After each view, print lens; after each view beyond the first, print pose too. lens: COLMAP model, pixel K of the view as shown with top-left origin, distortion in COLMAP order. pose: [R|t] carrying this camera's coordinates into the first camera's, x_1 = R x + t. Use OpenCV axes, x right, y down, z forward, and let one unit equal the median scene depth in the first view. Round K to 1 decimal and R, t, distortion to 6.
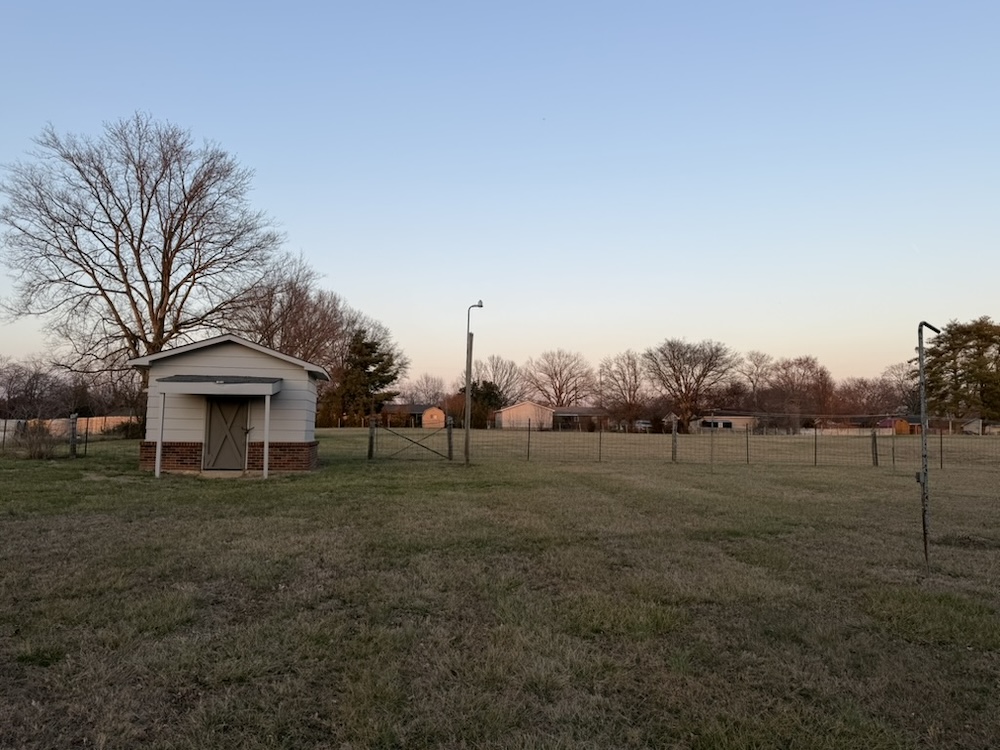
lens RADIAL K [[769.1, 0, 500.0], [0, 769.1, 375.0], [0, 0, 1]] dist [0.121367, -0.200511]
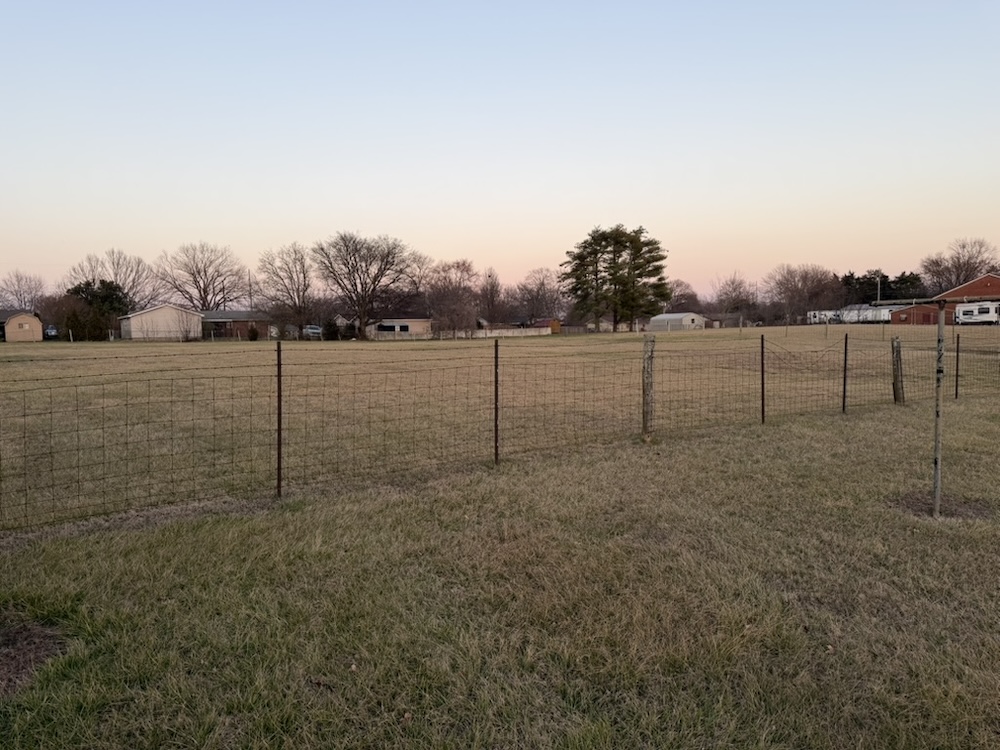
lens RADIAL K [[695.4, 0, 500.0], [0, 695.4, 375.0], [0, 0, 1]] dist [0.102445, -0.161193]
pose [[0.883922, -0.052937, 0.464629, -0.001338], [-0.008827, 0.991506, 0.129759, 0.009484], [-0.467552, -0.118798, 0.875947, 0.195820]]
